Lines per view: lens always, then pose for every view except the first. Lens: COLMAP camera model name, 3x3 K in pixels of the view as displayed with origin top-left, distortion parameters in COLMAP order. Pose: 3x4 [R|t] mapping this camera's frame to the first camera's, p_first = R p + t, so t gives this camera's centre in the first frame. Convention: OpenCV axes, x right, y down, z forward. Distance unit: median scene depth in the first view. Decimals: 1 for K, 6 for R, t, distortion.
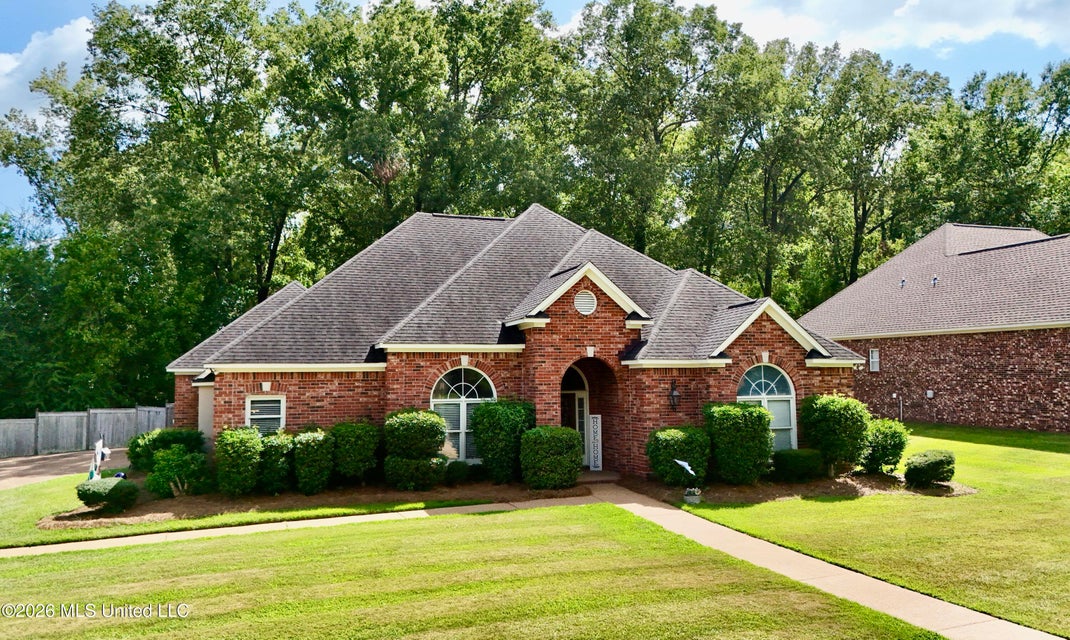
lens RADIAL K [[840.1, 0, 535.0], [0, 840.1, 320.0], [0, 0, 1]] dist [0.063354, -0.056664]
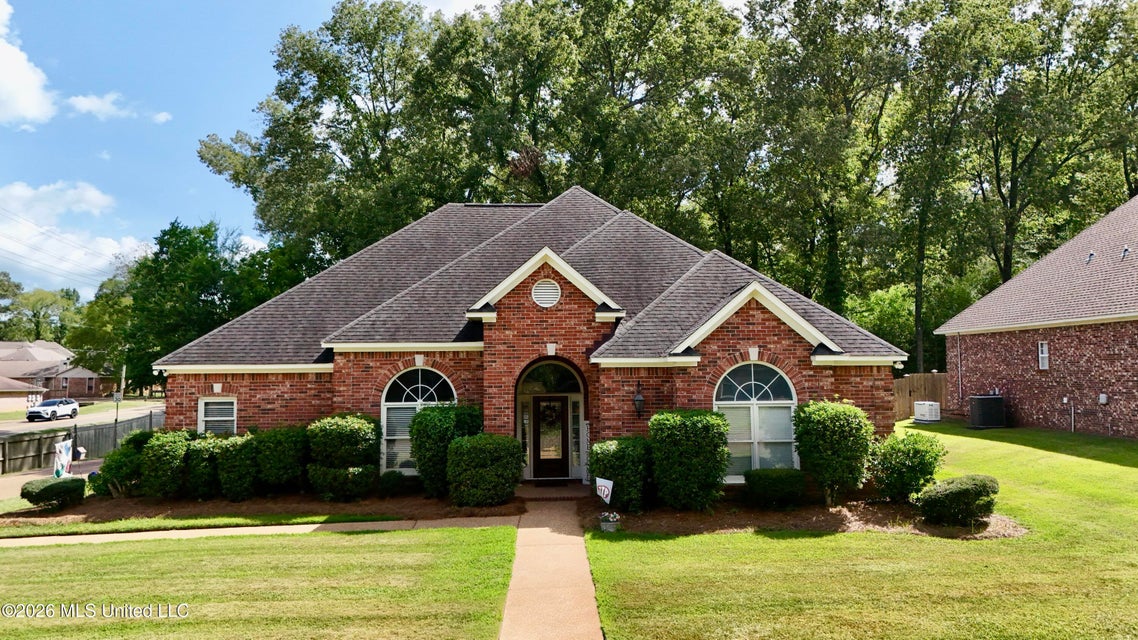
lens RADIAL K [[839.1, 0, 570.6], [0, 839.1, 319.1], [0, 0, 1]] dist [0.063418, -0.056942]
pose [[0.956900, -0.020032, -0.289727, 0.345701], [0.020684, 0.999786, -0.000812, 0.007583], [0.289681, -0.005216, 0.957109, 0.173953]]
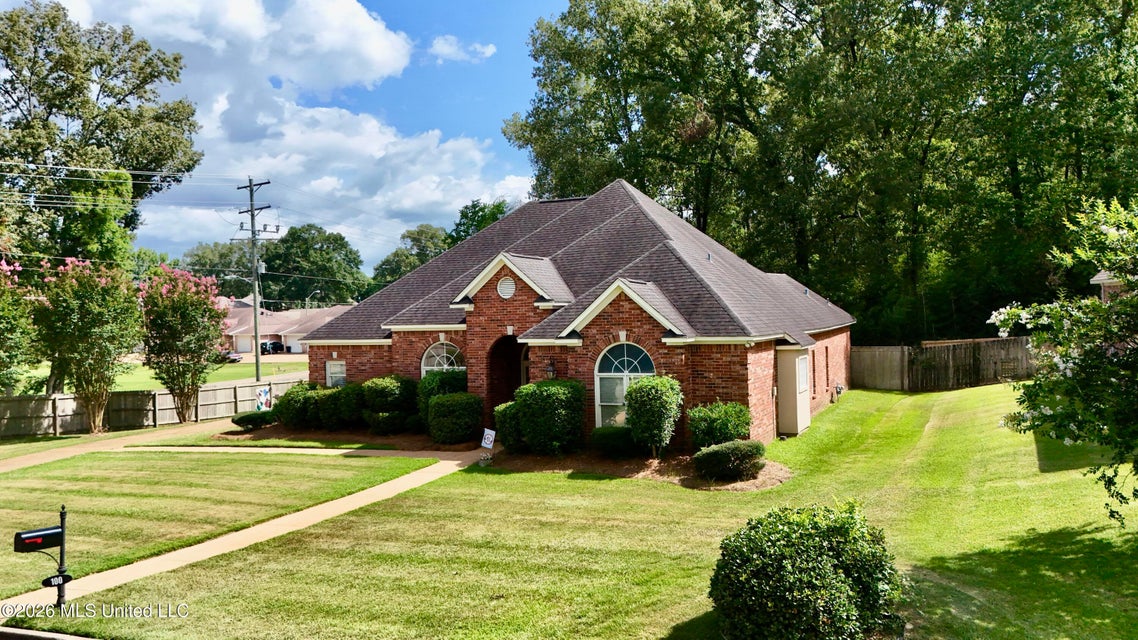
lens RADIAL K [[865.7, 0, 569.2], [0, 865.7, 313.8], [0, 0, 1]] dist [0.070569, -0.061739]
pose [[0.715399, -0.008920, -0.698660, 0.977442], [0.067889, 0.996075, 0.056798, -0.047906], [0.695411, -0.088065, 0.713196, 0.211668]]
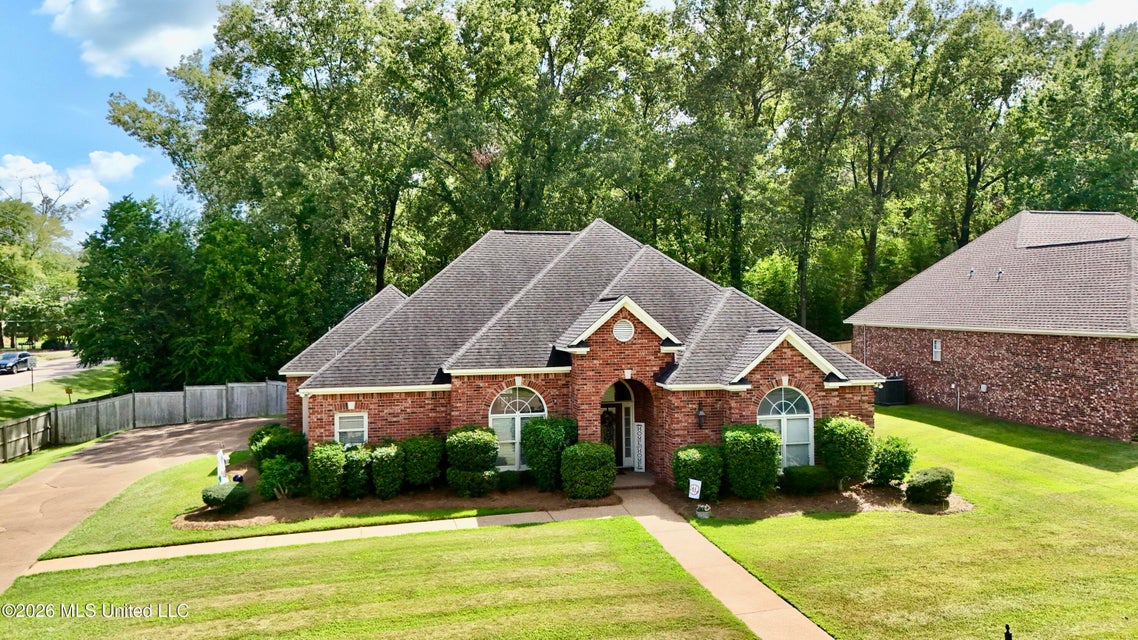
lens RADIAL K [[839.1, 0, 570.6], [0, 839.1, 319.1], [0, 0, 1]] dist [0.063418, -0.056942]
pose [[0.993575, 0.001504, -0.113162, 0.119518], [0.007839, 0.996595, 0.082075, -0.132779], [0.112900, -0.082435, 0.990181, -0.127398]]
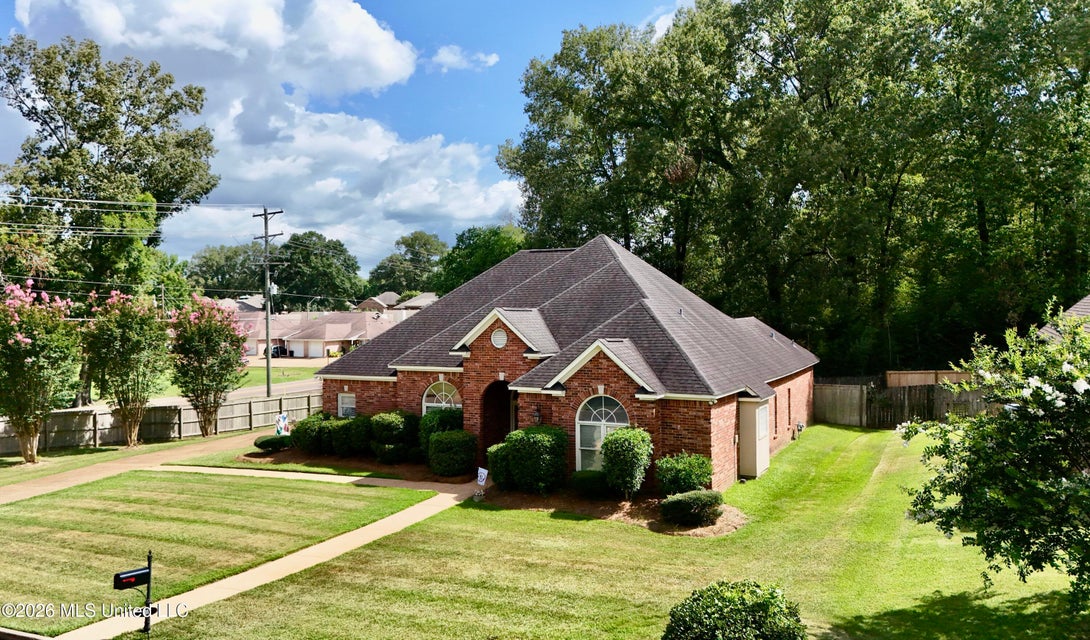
lens RADIAL K [[837.7, 0, 522.3], [0, 837.7, 317.1], [0, 0, 1]] dist [0.069201, -0.057728]
pose [[0.688073, 0.007323, -0.725604, 1.056092], [0.051369, 0.996949, 0.058773, -0.131979], [0.723821, -0.077713, 0.685598, 0.136938]]
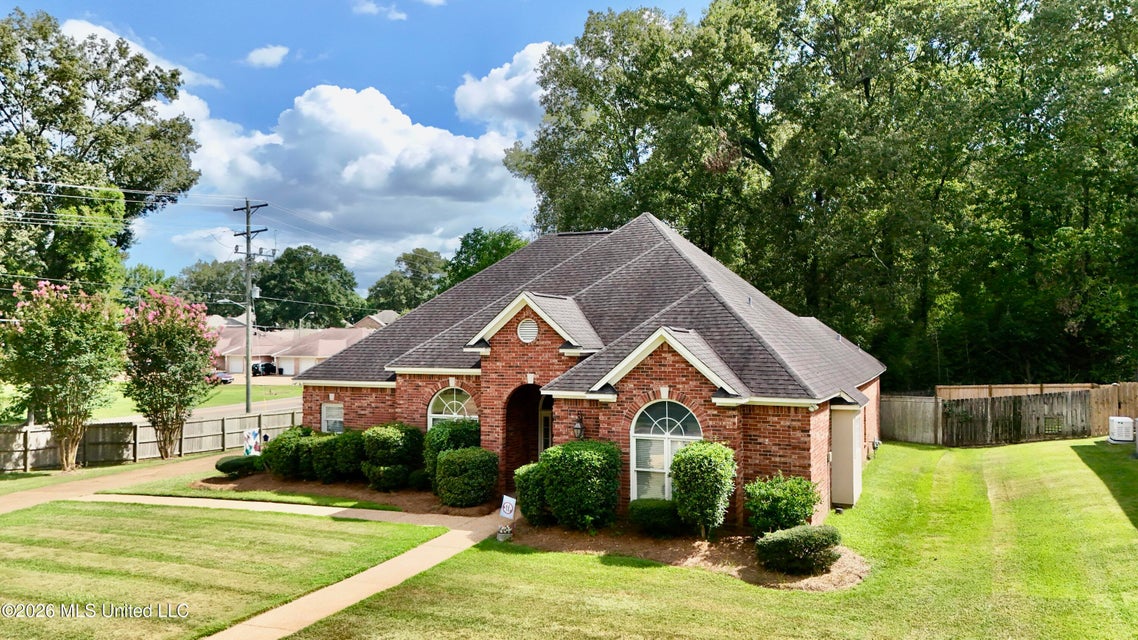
lens RADIAL K [[839.1, 0, 570.6], [0, 839.1, 319.1], [0, 0, 1]] dist [0.063418, -0.056942]
pose [[0.727782, -0.006424, -0.685779, 0.827160], [0.042356, 0.998468, 0.035597, -0.071555], [0.684500, -0.054954, 0.726939, 0.291915]]
